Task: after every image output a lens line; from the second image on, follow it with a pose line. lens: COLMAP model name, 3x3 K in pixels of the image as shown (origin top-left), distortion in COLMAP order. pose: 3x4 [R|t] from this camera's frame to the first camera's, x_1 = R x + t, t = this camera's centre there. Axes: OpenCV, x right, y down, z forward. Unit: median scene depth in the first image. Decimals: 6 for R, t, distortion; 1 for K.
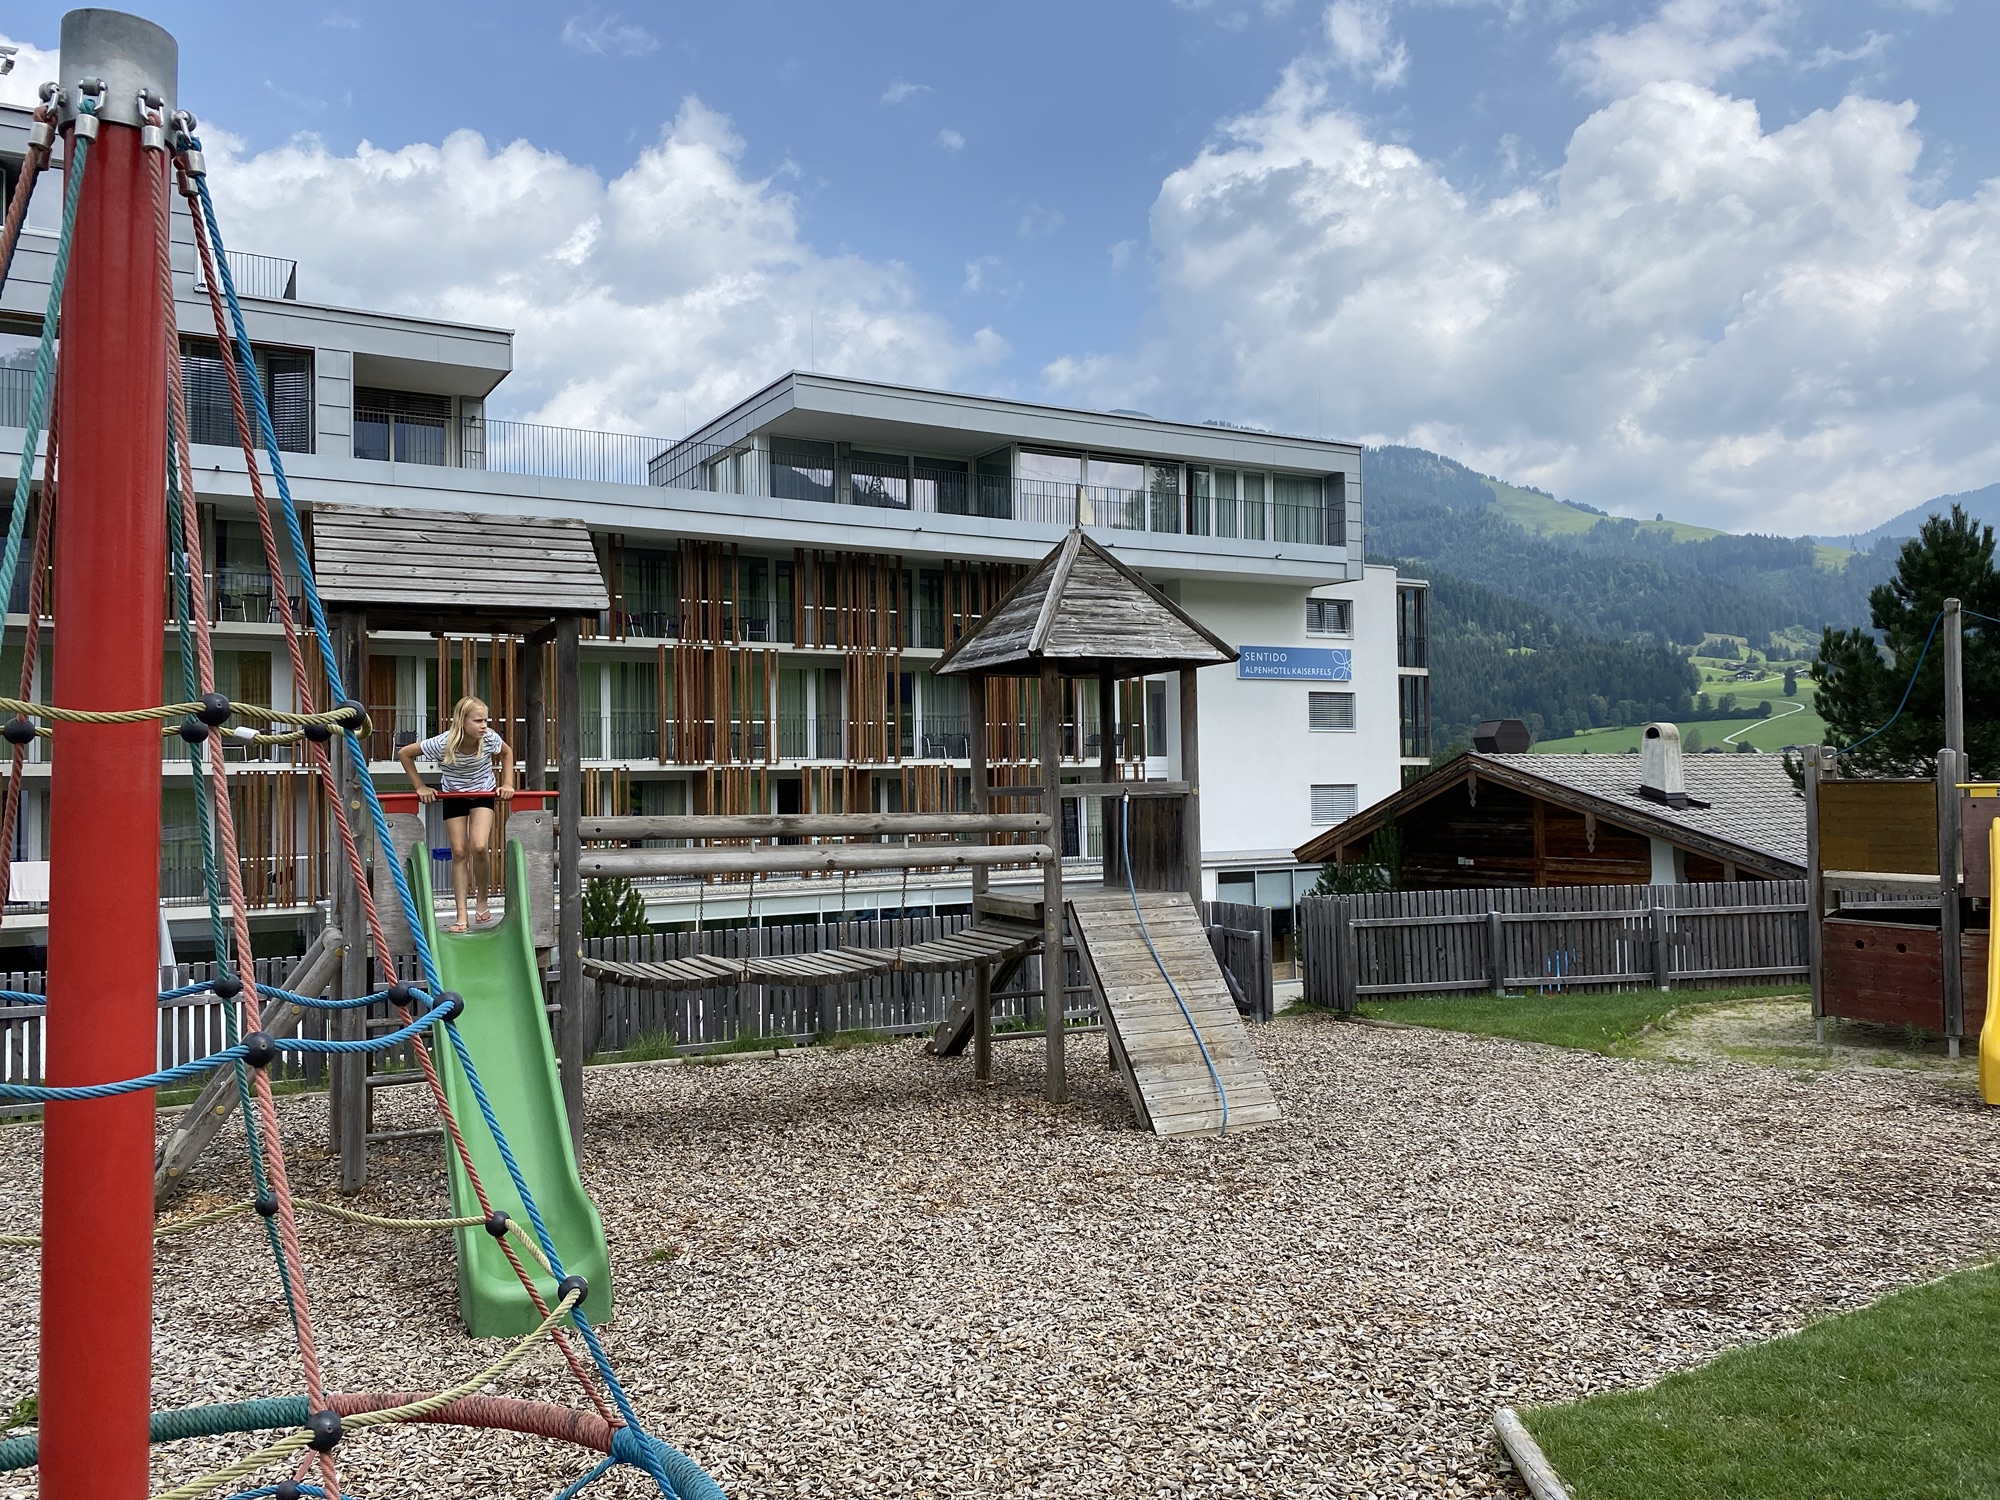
lens RADIAL K [[1665.2, 0, 835.8], [0, 1665.2, 747.7], [0, 0, 1]] dist [0.120103, -0.148596]
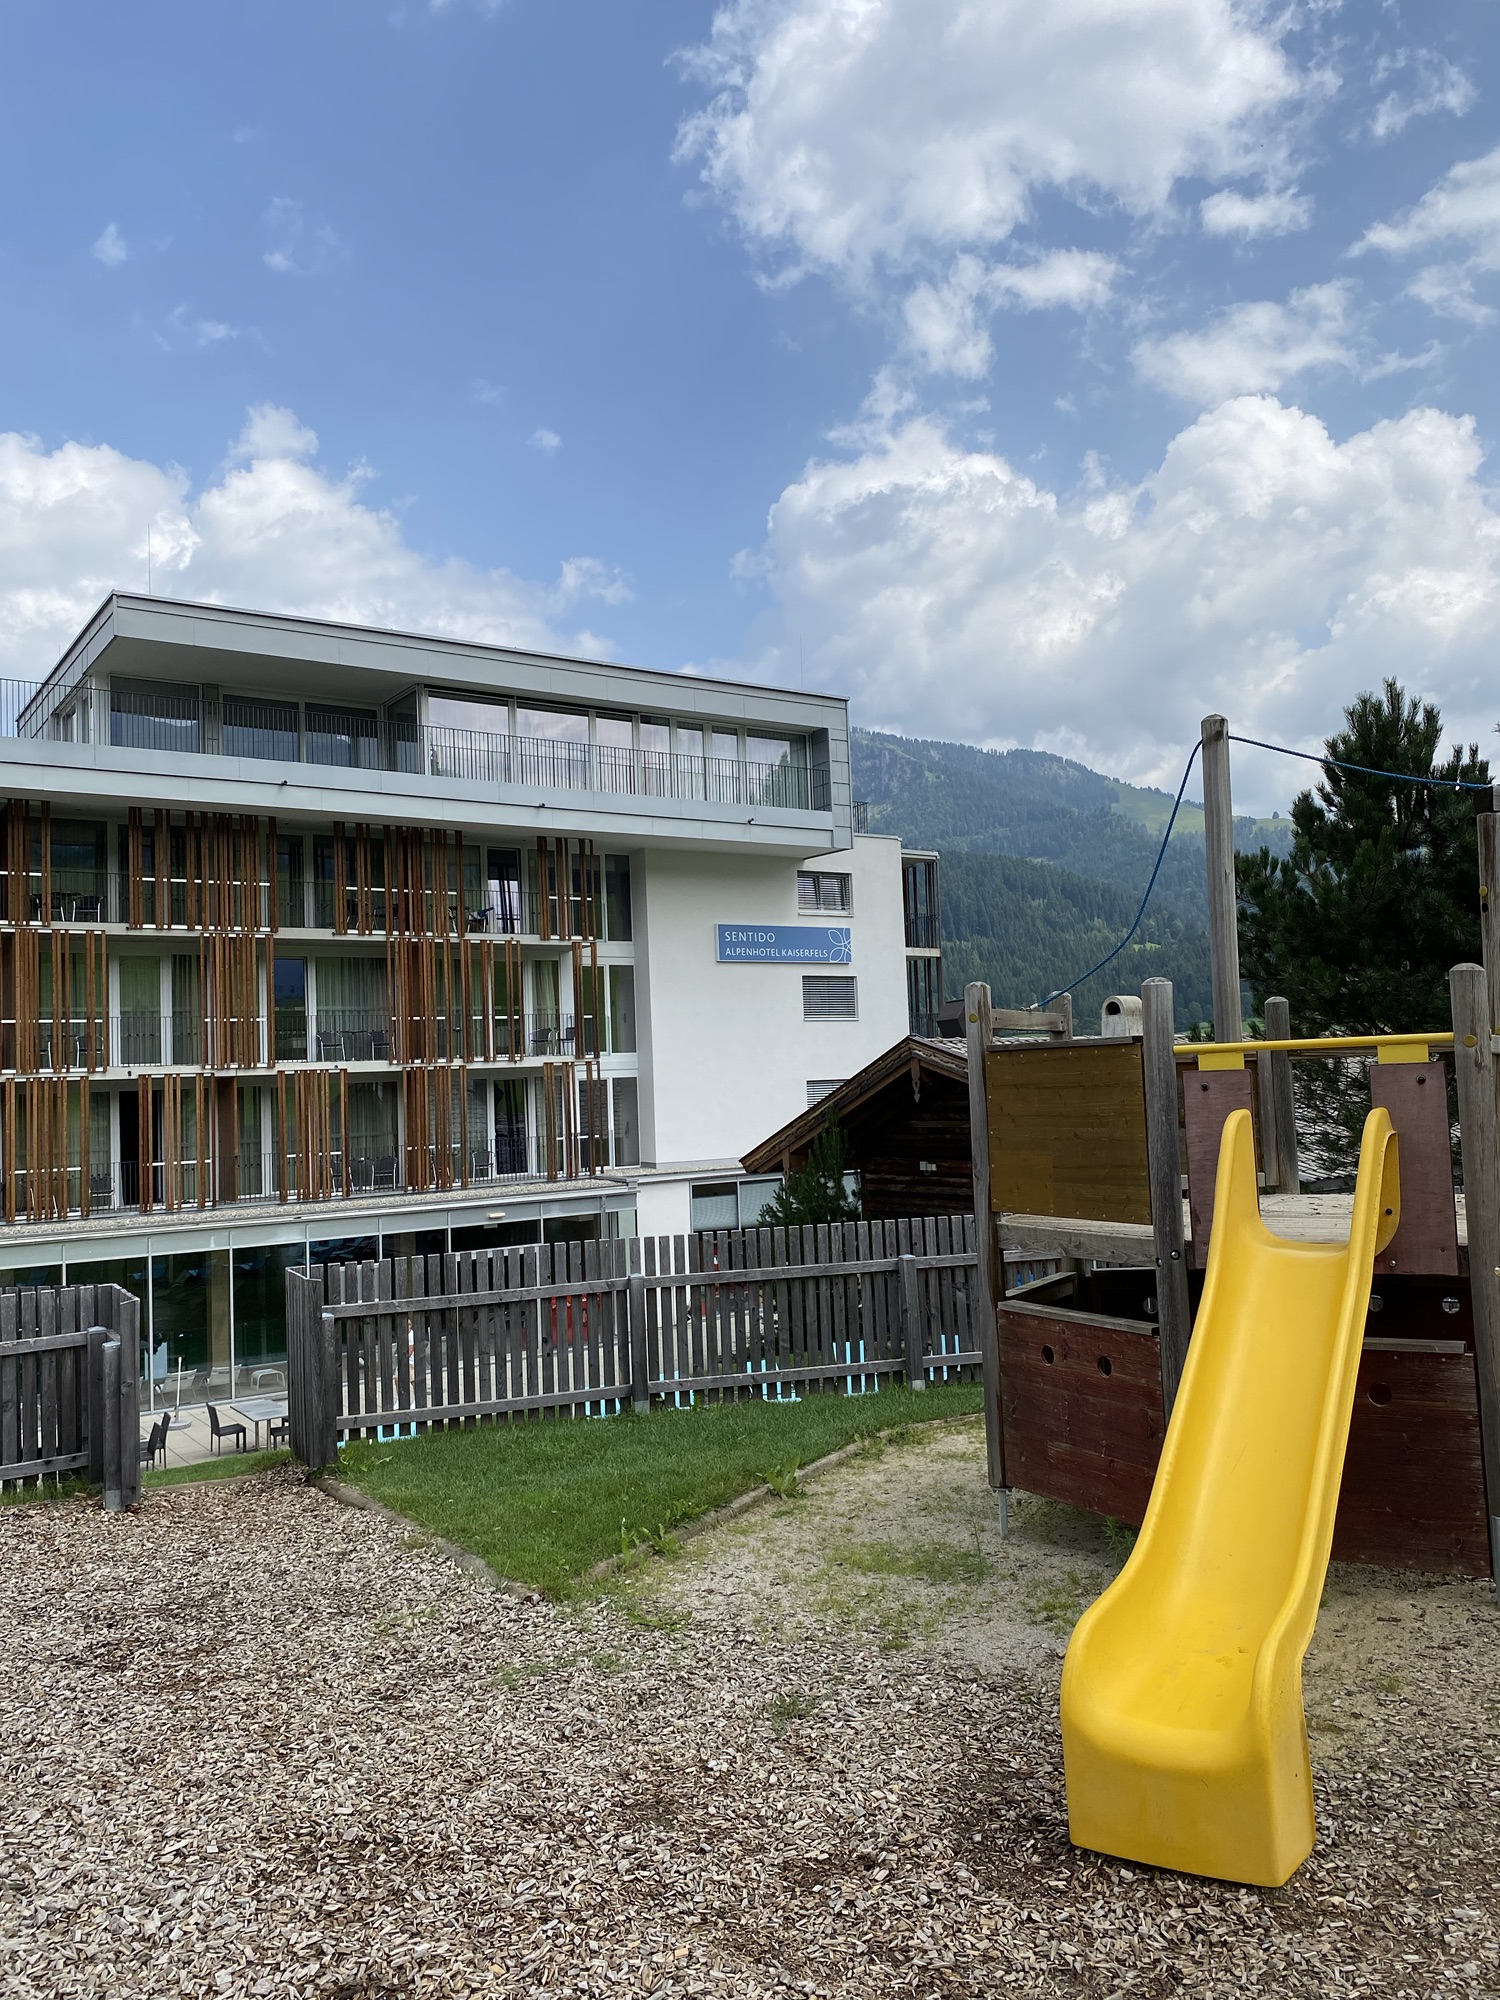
lens RADIAL K [[1463.6, 0, 750.0], [0, 1463.6, 1000.0], [0, 0, 1]] dist [0.101224, -0.253643]
pose [[0.997810, -0.021311, 0.062621, 0.200717], [0.023779, 0.998959, -0.038931, 0.008704], [-0.061726, 0.040335, 0.997278, 0.226412]]
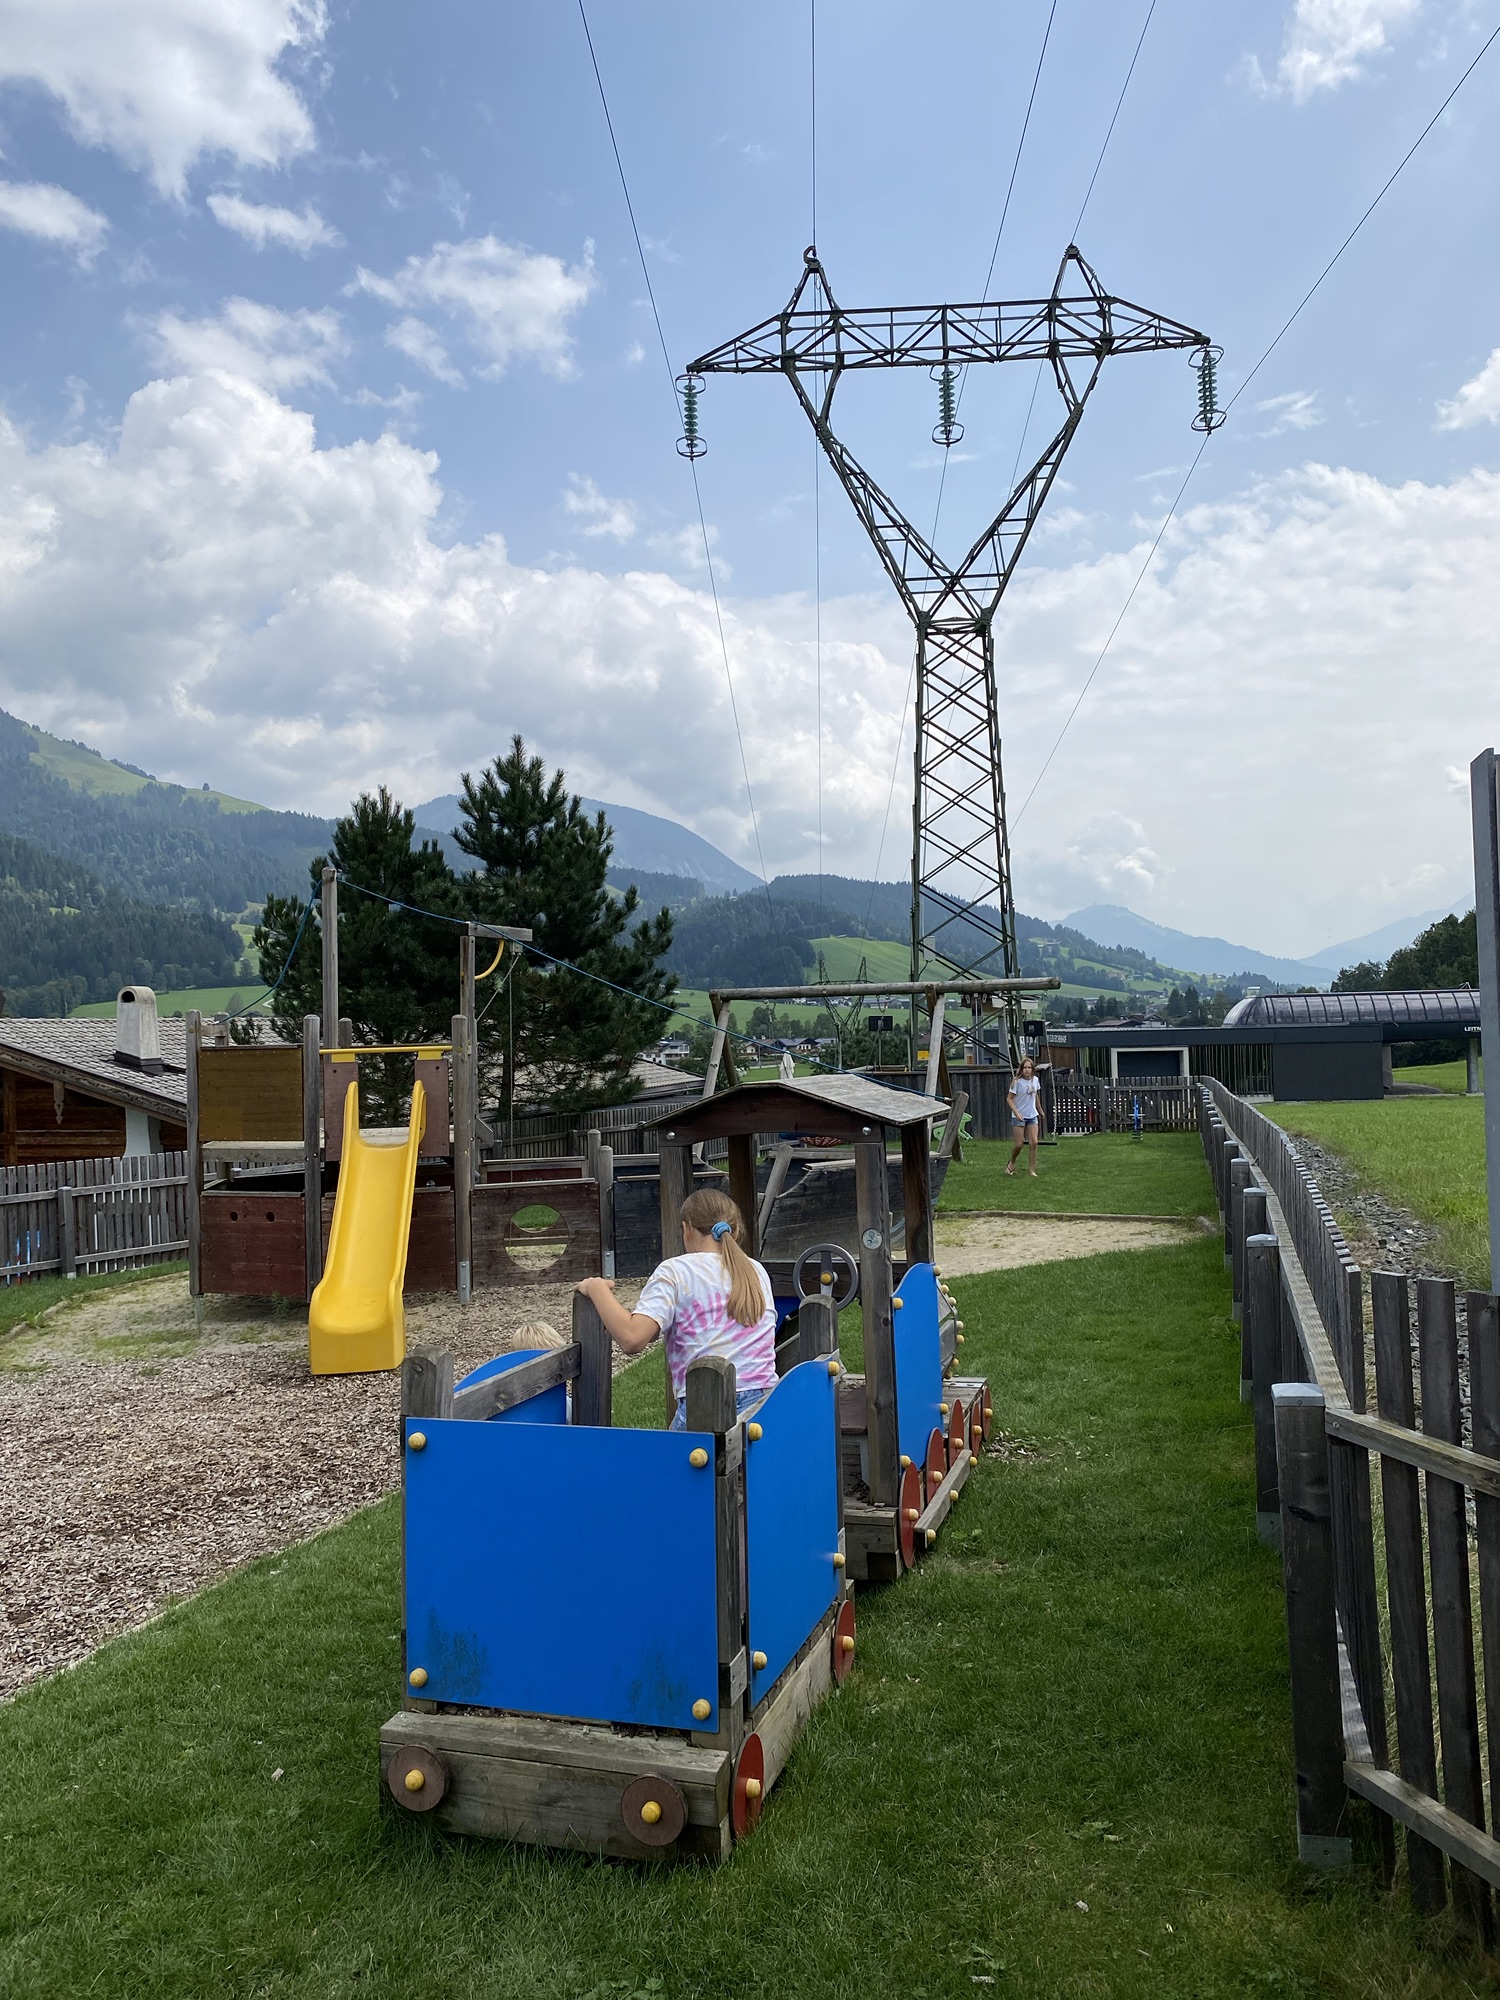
lens RADIAL K [[1665.2, 0, 811.5], [0, 1665.2, 1013.3], [0, 0, 1]] dist [0.120103, -0.148596]
pose [[0.713325, 0.002835, 0.700828, 0.067167], [-0.003914, 0.999992, -0.000062, -0.000565], [-0.700823, -0.002699, 0.713330, 0.034924]]
